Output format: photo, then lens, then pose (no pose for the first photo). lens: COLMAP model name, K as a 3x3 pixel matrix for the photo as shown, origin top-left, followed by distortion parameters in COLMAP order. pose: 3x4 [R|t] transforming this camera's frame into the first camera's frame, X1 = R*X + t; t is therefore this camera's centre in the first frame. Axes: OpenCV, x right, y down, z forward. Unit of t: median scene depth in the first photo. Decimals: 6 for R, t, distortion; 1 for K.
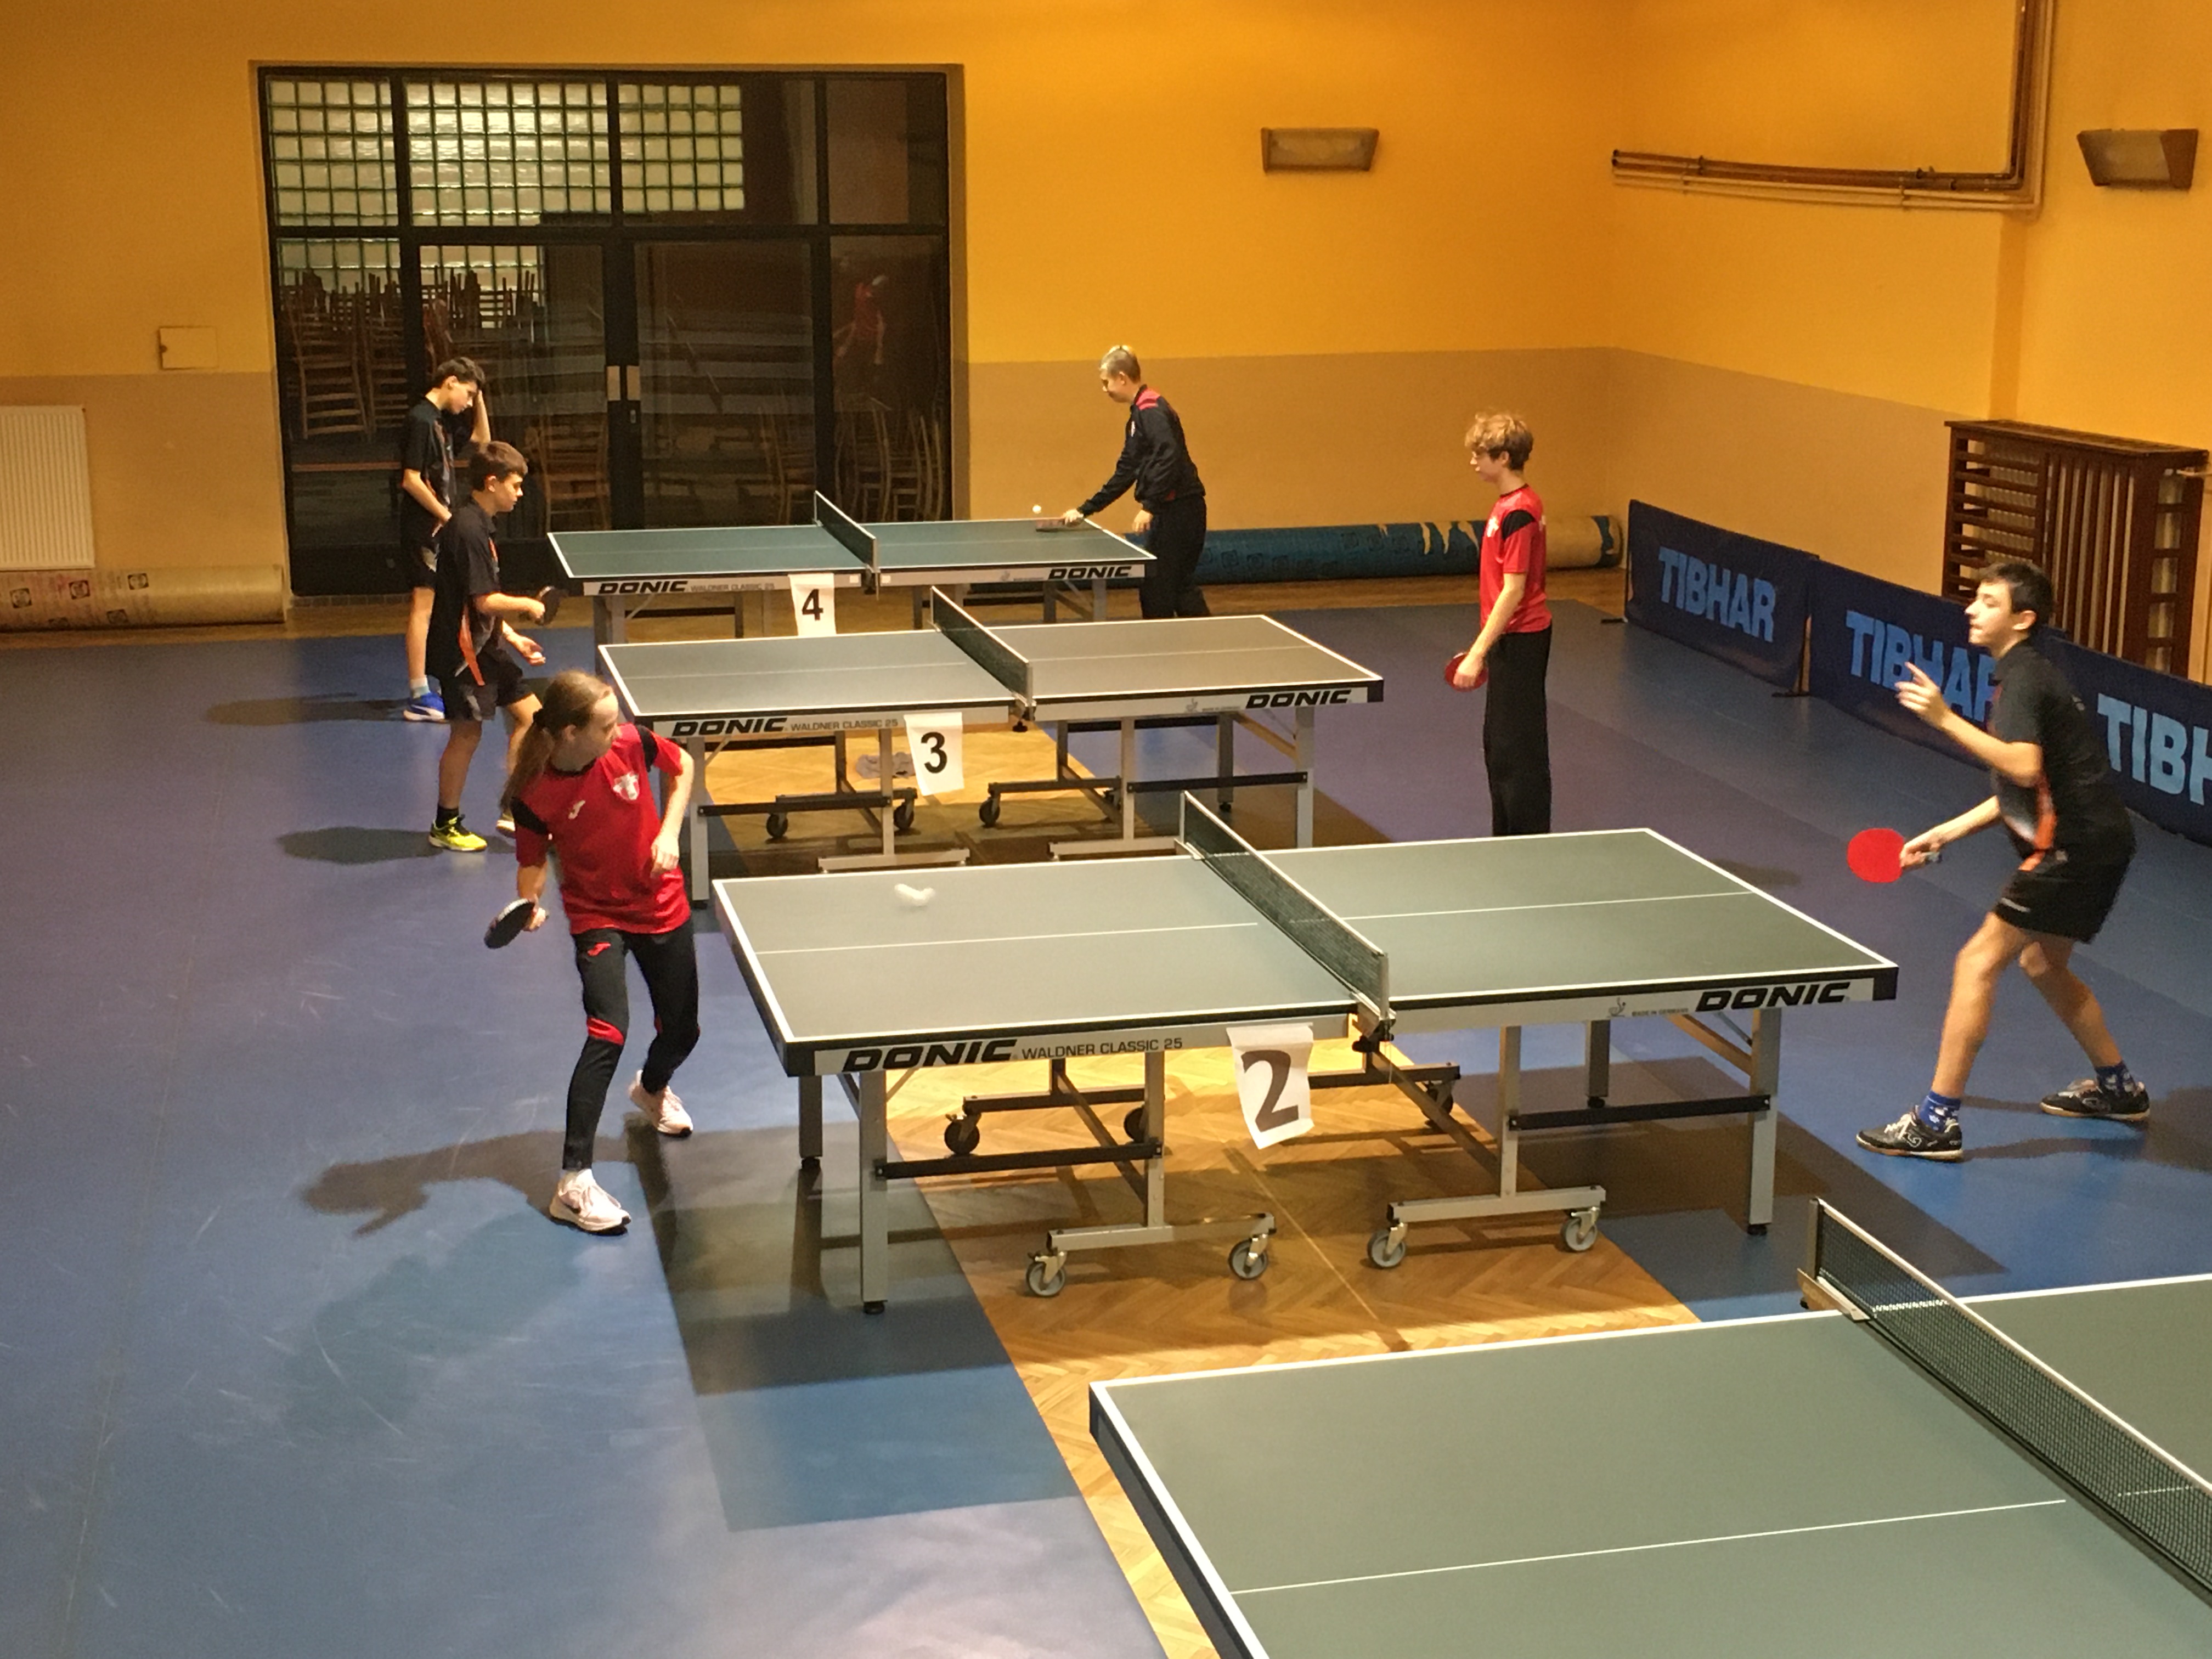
lens RADIAL K [[3029.1, 0, 1120.2], [0, 3029.1, 832.3], [0, 0, 1]] dist [0.059695, -0.008253]
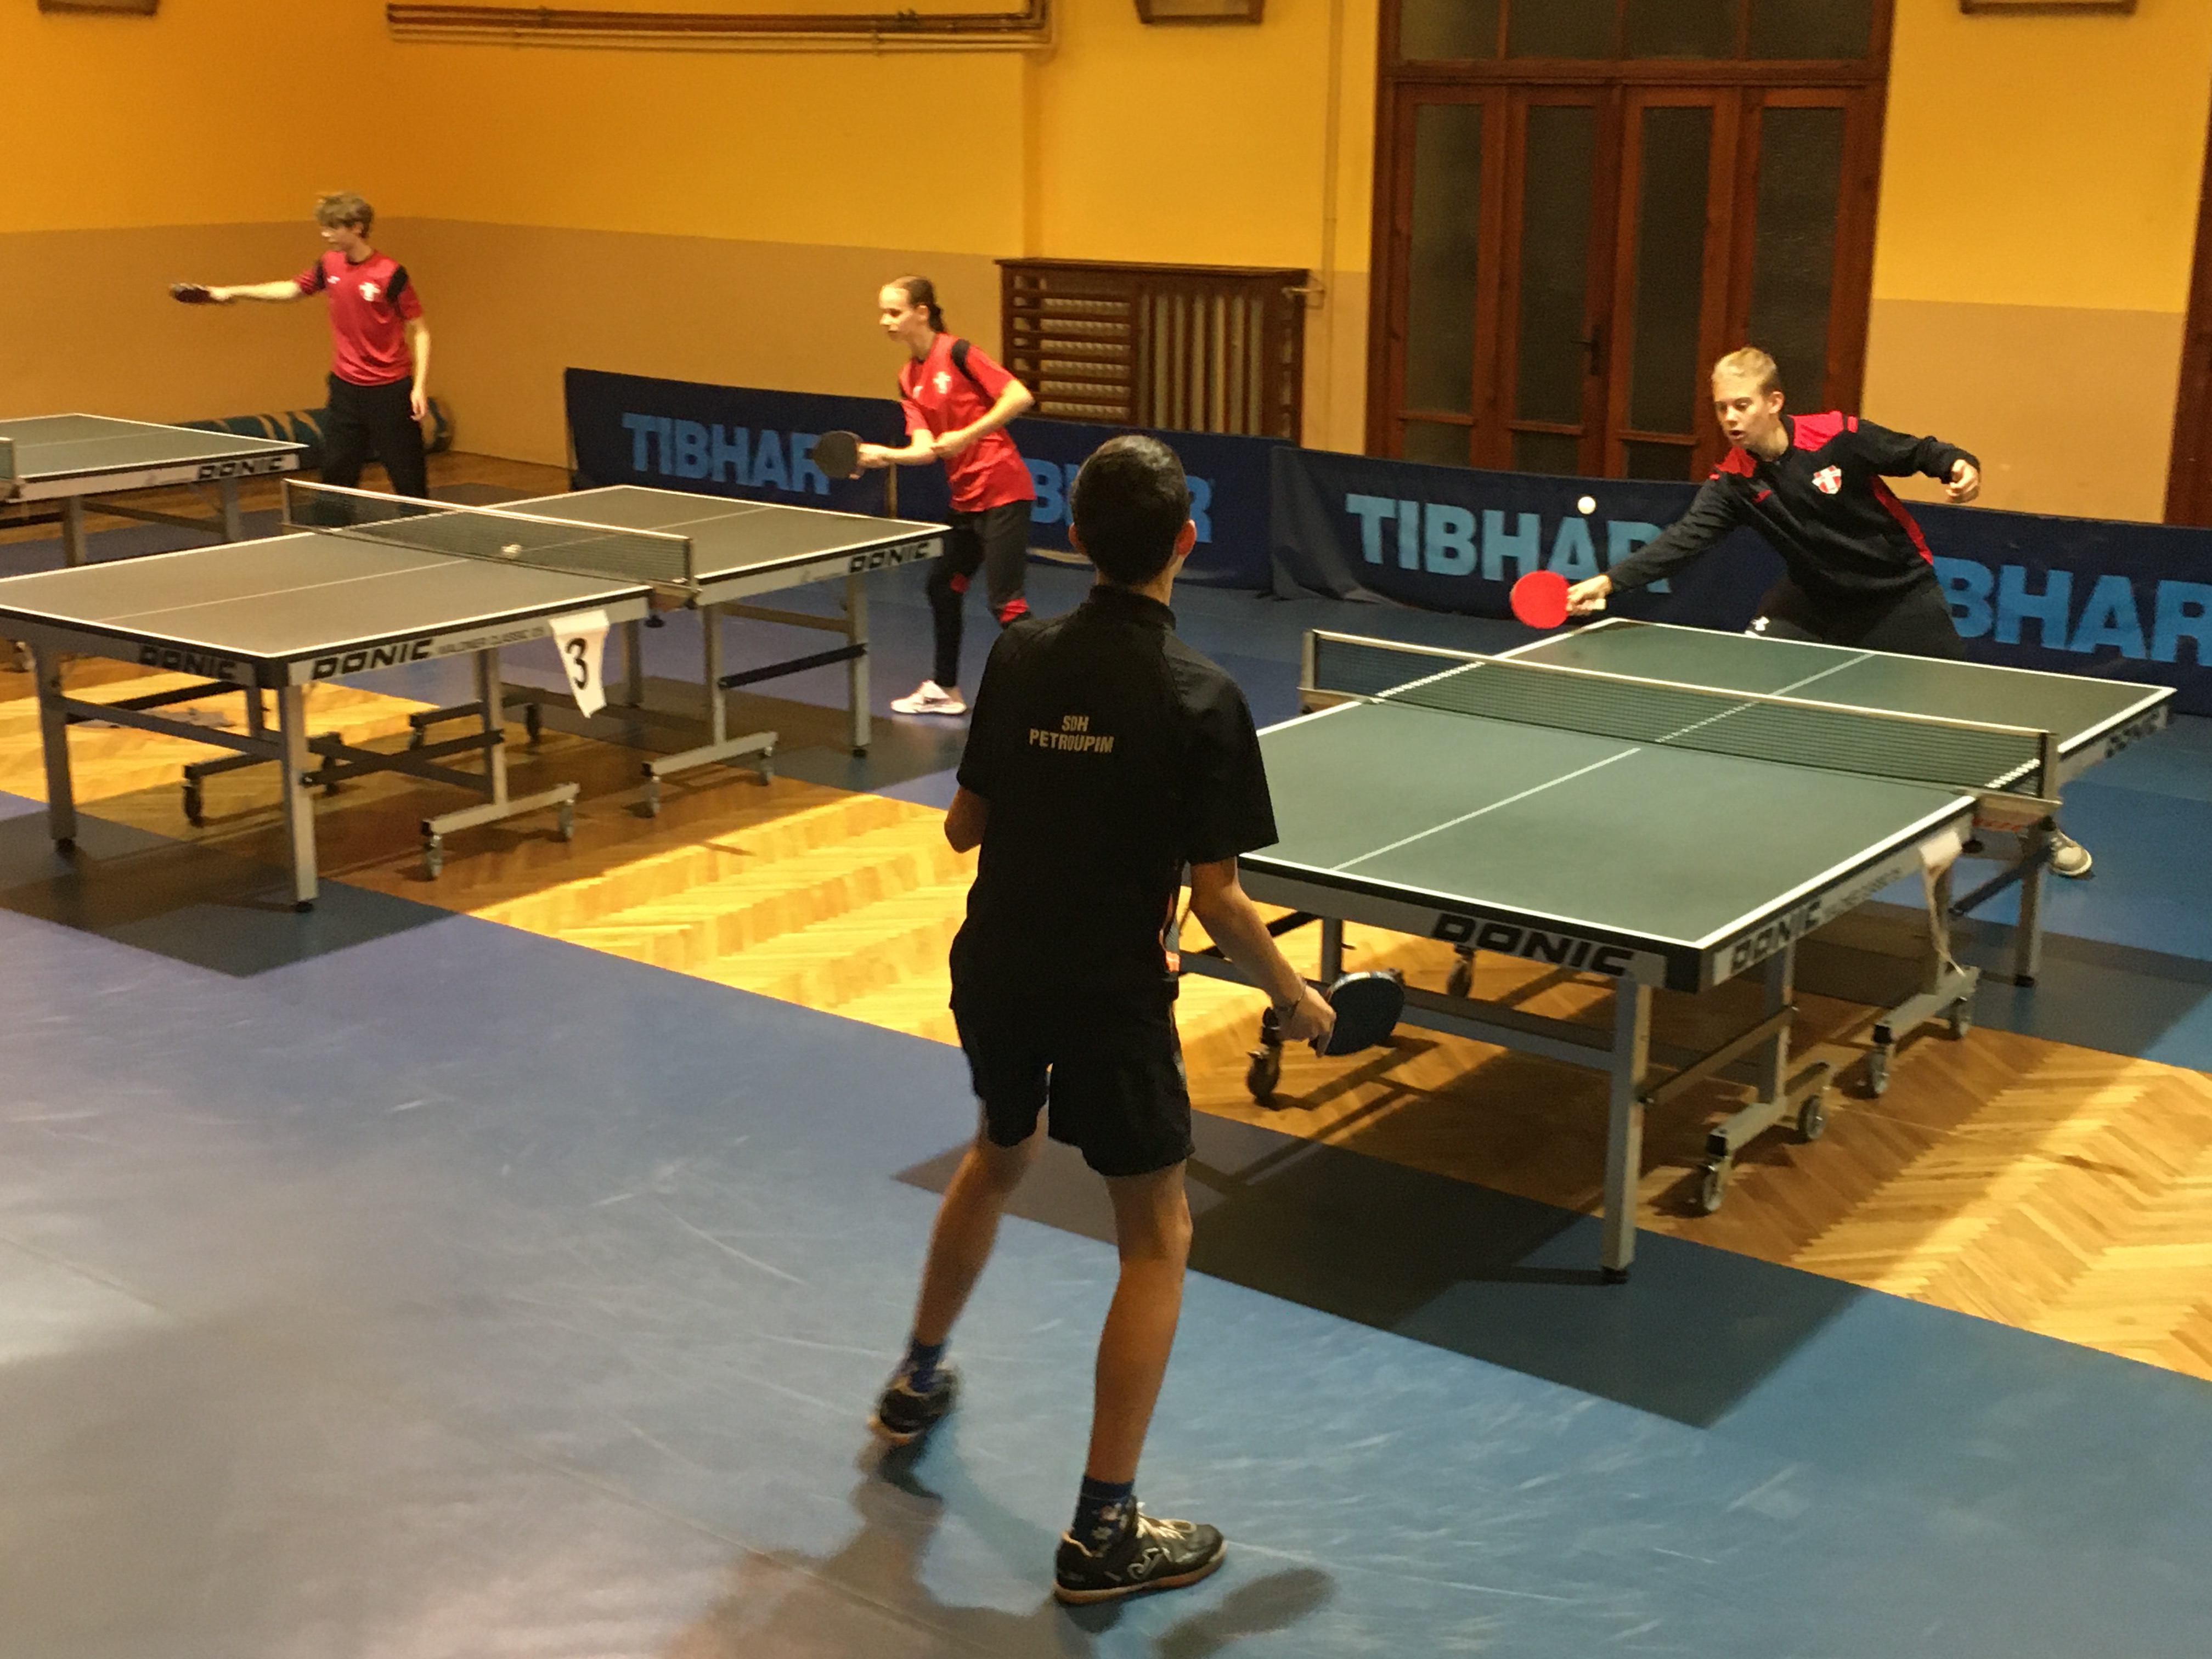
lens RADIAL K [[2751.5, 0, 1106.0], [0, 2751.5, 829.5], [0, 0, 1]] dist [0.054562, -0.030962]
pose [[0.767586, -0.159649, 0.620745, -0.319262], [0.137878, 0.986937, 0.083336, -0.019120], [-0.625940, 0.021620, 0.779571, 0.271258]]
